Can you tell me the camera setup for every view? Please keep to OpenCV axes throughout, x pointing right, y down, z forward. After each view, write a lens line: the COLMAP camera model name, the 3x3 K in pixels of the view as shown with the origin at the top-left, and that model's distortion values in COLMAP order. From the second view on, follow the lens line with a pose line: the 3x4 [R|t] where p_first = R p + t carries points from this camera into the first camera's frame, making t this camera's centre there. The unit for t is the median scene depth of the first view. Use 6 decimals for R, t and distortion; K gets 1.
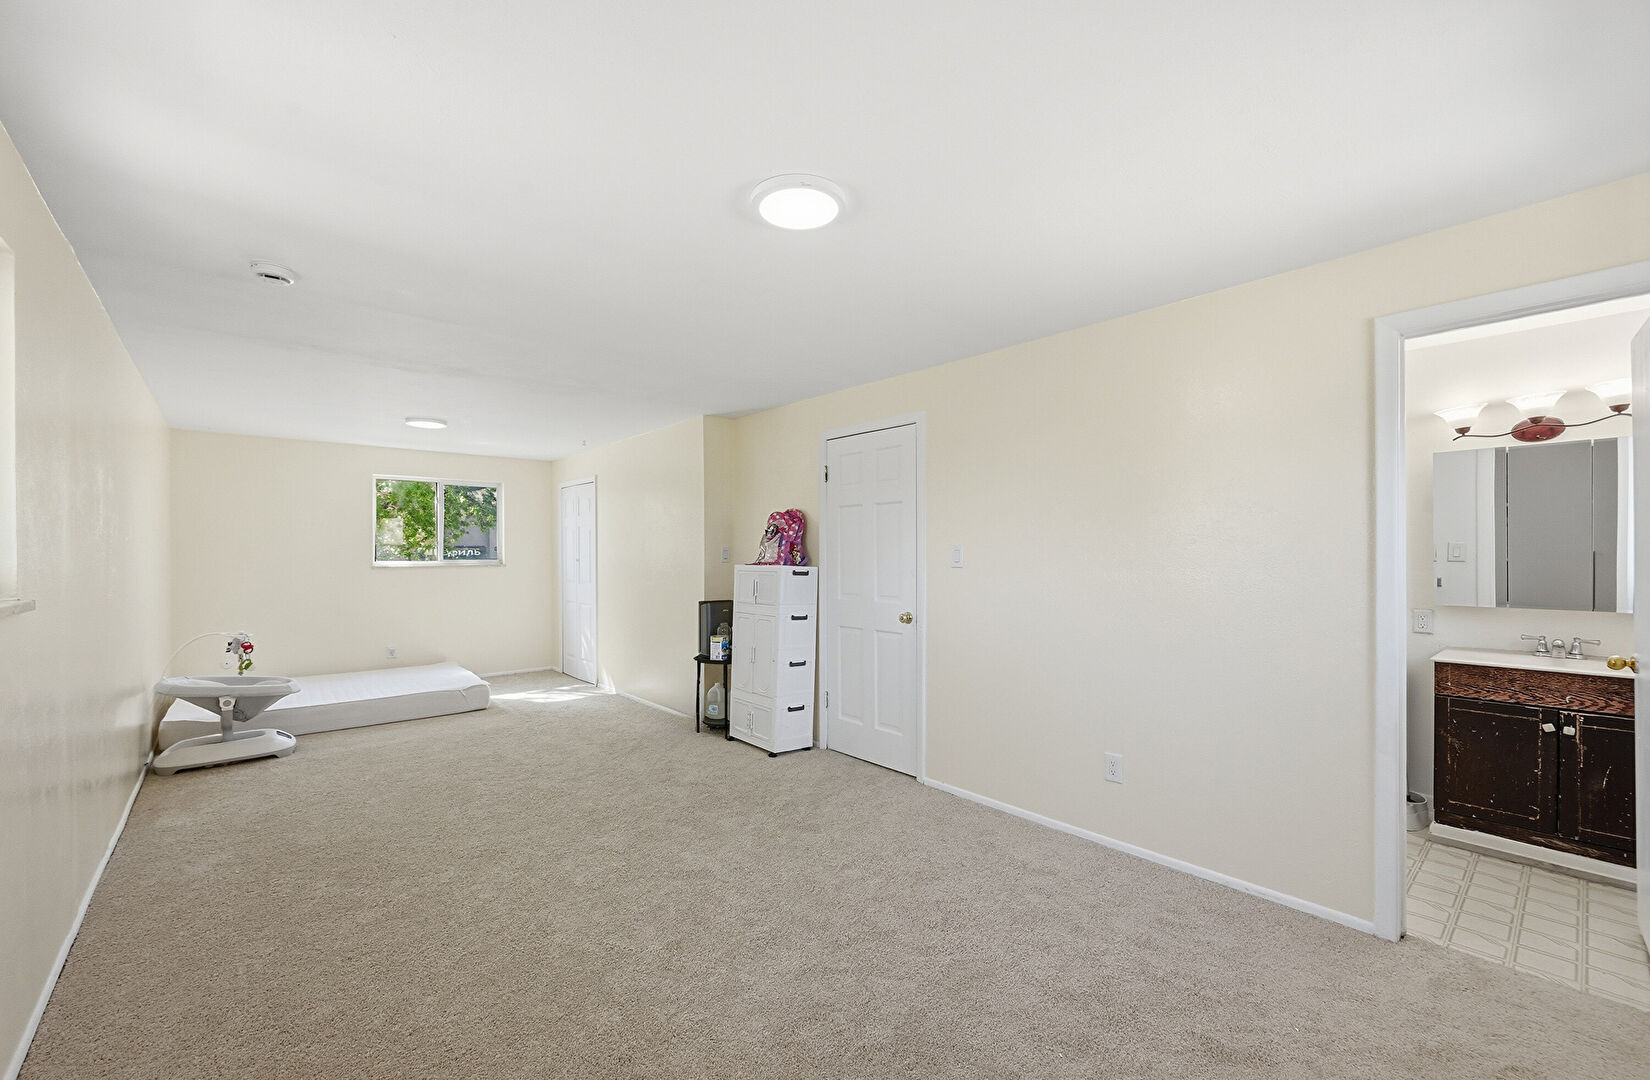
lens RADIAL K [[658.2, 0, 822.8], [0, 658.2, 569.5], [0, 0, 1]] dist [-0.000317, -0.000050]
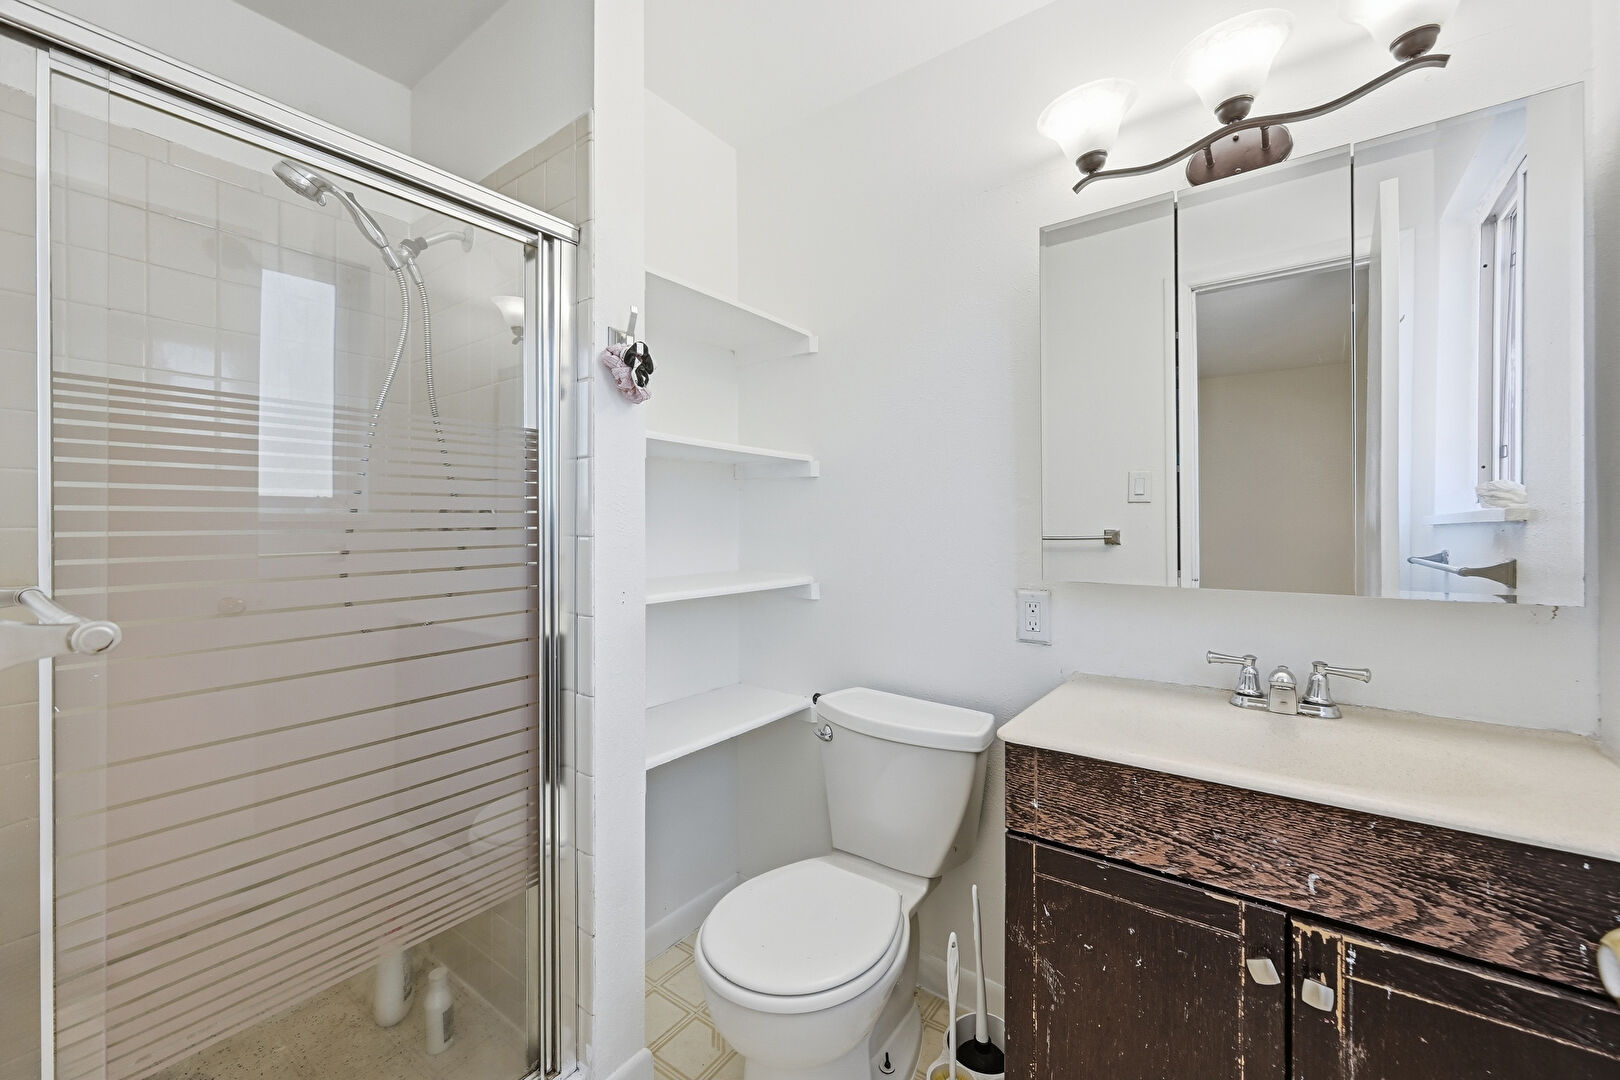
lens RADIAL K [[645.8, 0, 810.0], [0, 645.8, 540.0], [0, 0, 1]] dist [-0.003562, 0.000302]
pose [[0.974651, -0.007088, 0.223617, 0.809220], [0.006557, 0.999974, 0.003114, 0.029519], [-0.223633, -0.001569, 0.974672, 0.734662]]
